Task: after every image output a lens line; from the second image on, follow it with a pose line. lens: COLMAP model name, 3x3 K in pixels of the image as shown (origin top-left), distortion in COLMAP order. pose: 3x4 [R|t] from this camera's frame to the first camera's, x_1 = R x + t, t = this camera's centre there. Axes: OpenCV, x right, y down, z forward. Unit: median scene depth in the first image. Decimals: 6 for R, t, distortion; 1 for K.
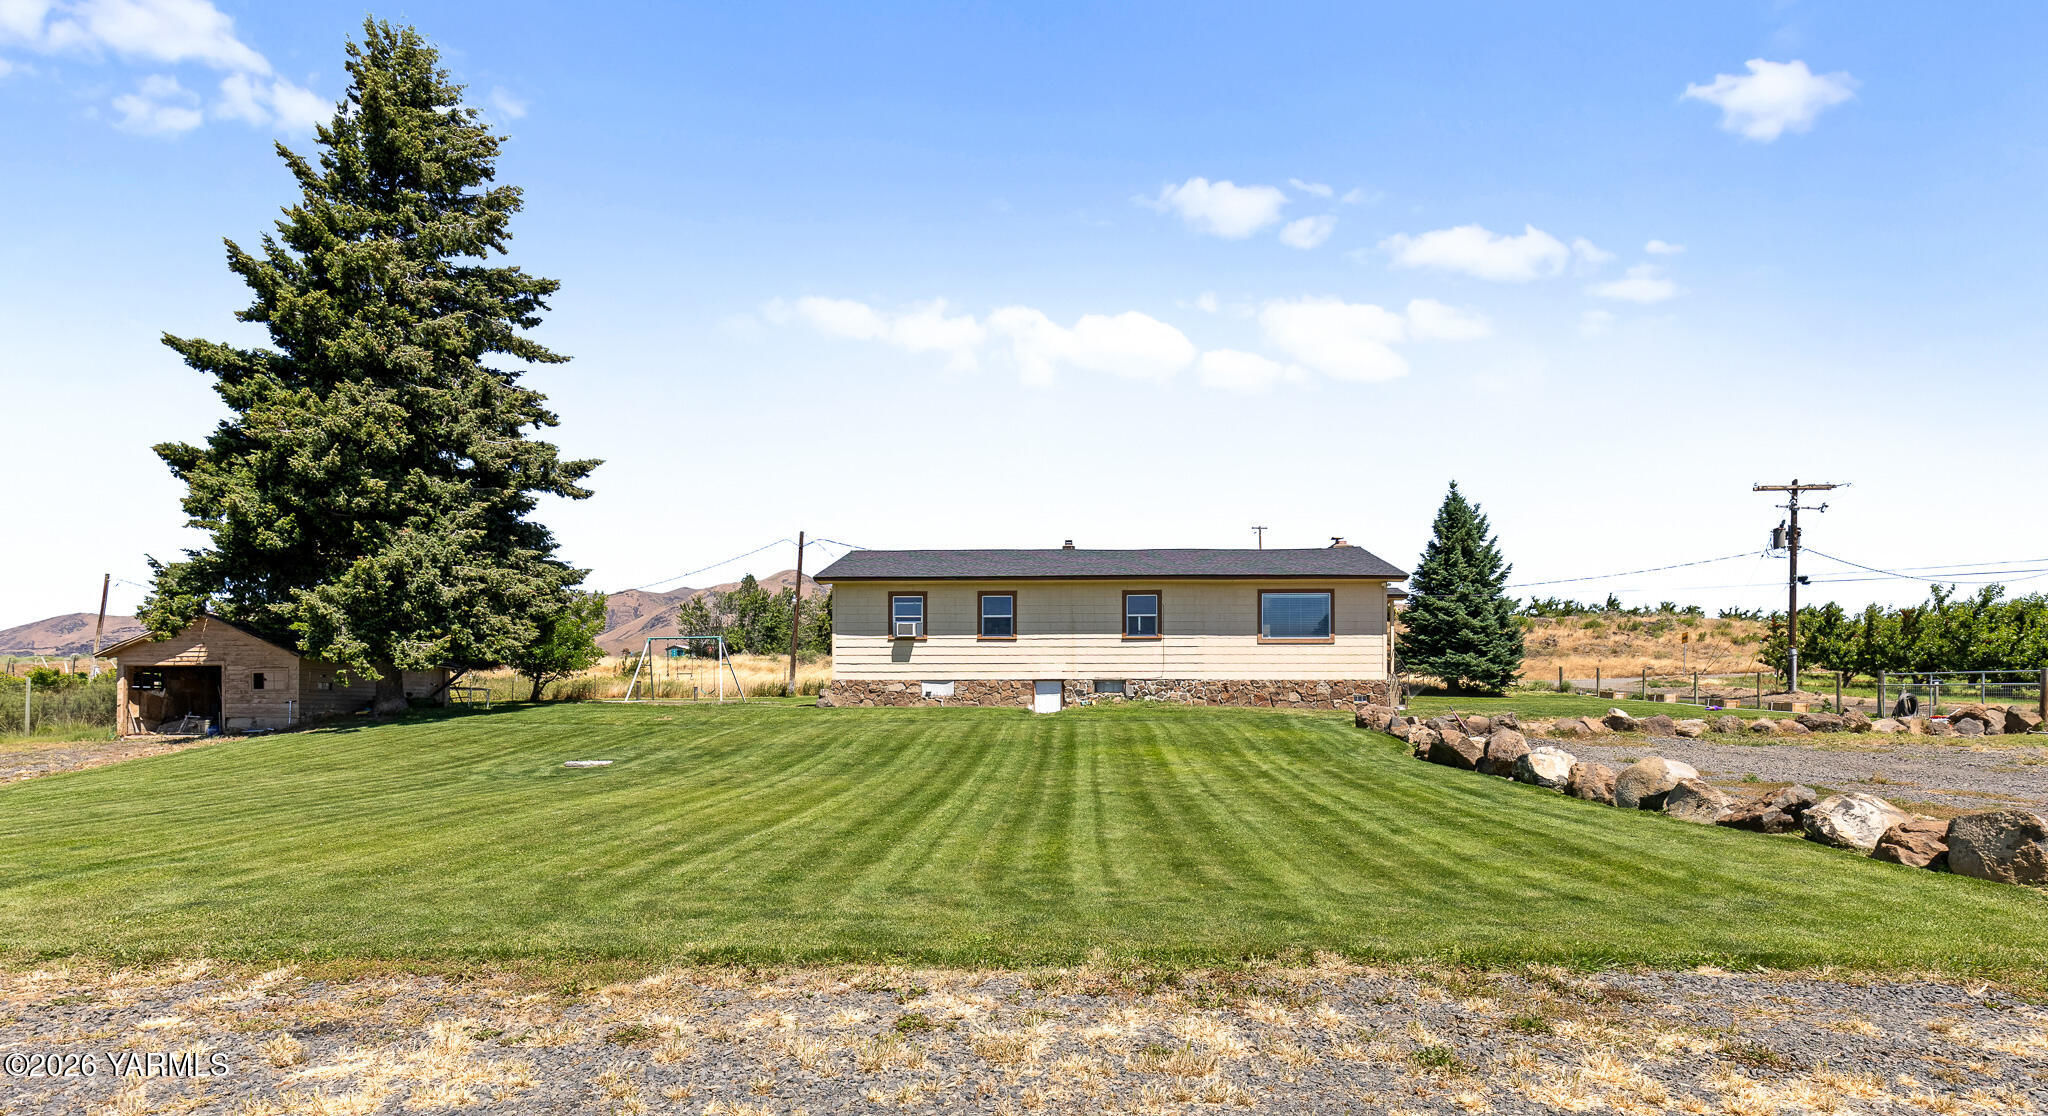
lens RADIAL K [[951.5, 0, 1067.5], [0, 951.5, 709.6], [0, 0, 1]] dist [-0.001860, -0.000385]
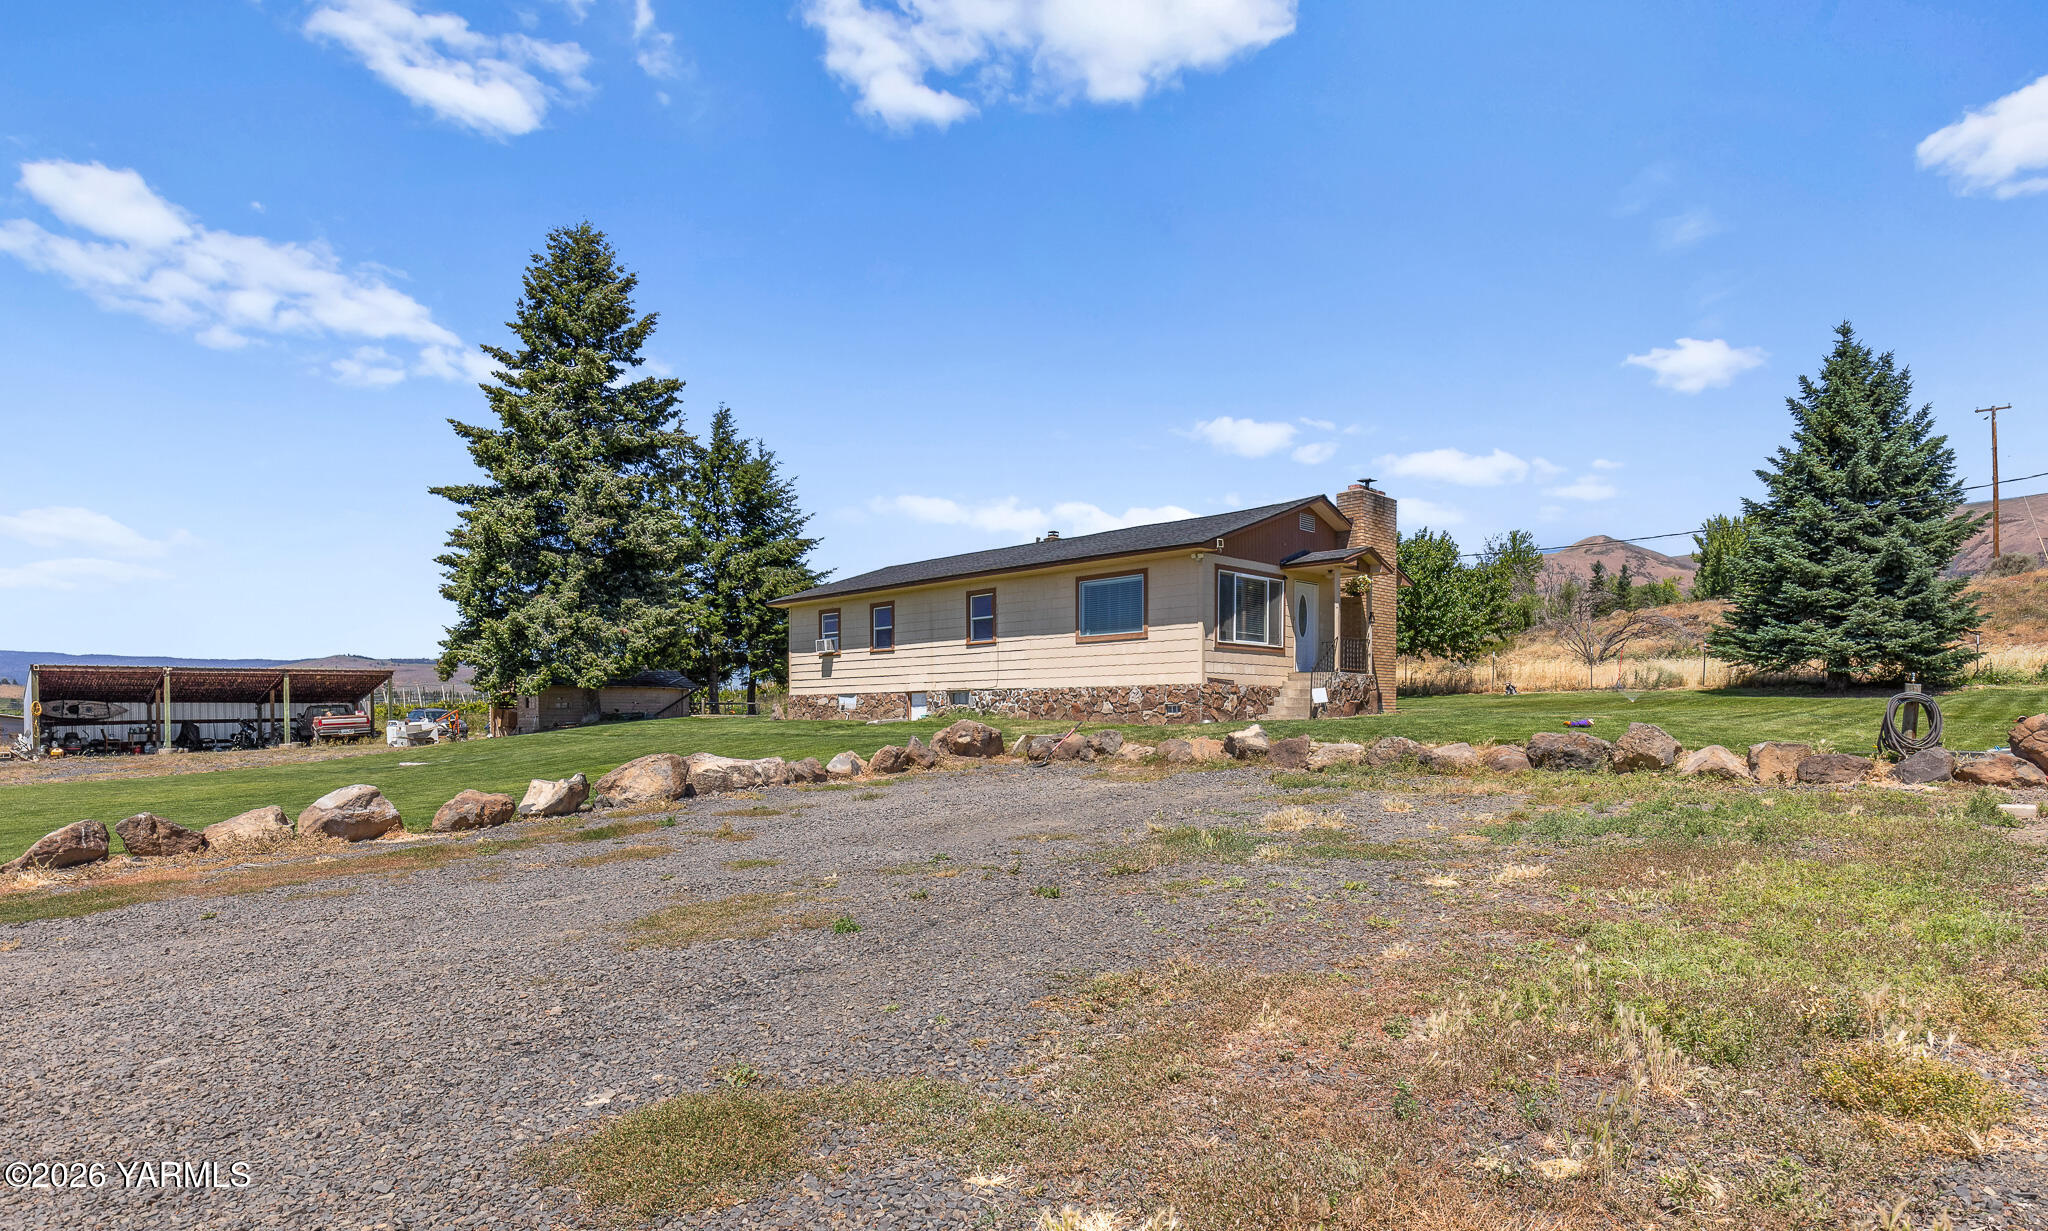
lens RADIAL K [[1058.7, 0, 1023.3], [0, 1058.7, 726.2], [0, 0, 1]] dist [0.000359, 0.000572]
pose [[0.732304, 0.004302, -0.680965, 0.785877], [0.005368, 0.999913, 0.012089, -0.009004], [0.680957, -0.012508, 0.732216, 0.300396]]
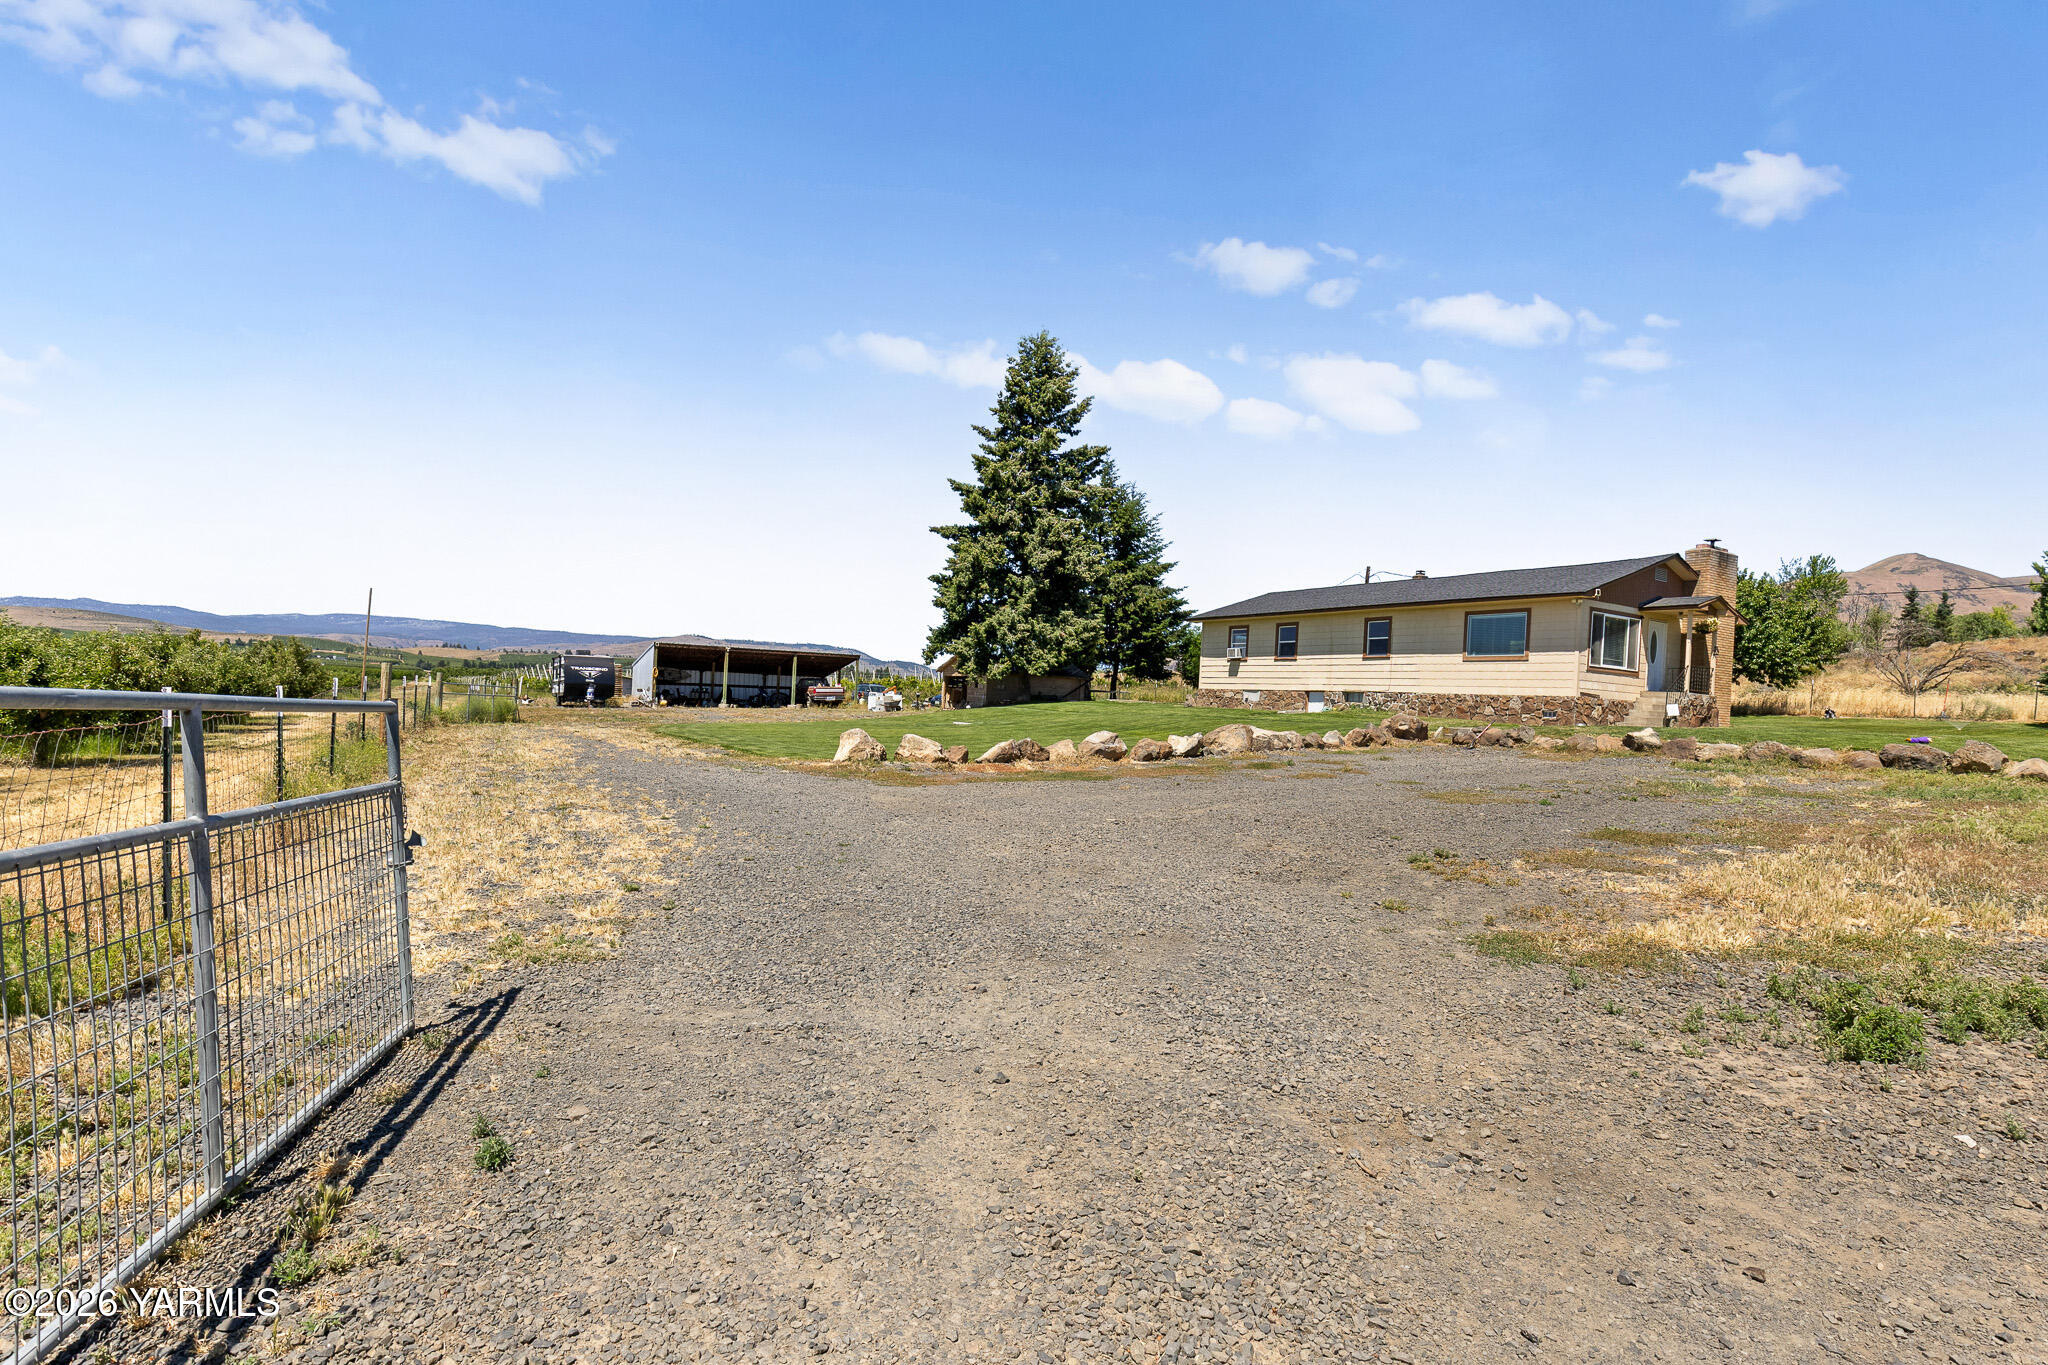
lens RADIAL K [[966.8, 0, 1027.0], [0, 966.8, 700.1], [0, 0, 1]] dist [0.001211, 0.000030]
pose [[0.550801, 0.025312, -0.834253, 0.850982], [-0.047309, 0.998880, -0.000928, 0.000202], [0.833295, 0.039979, 0.551381, -0.028787]]
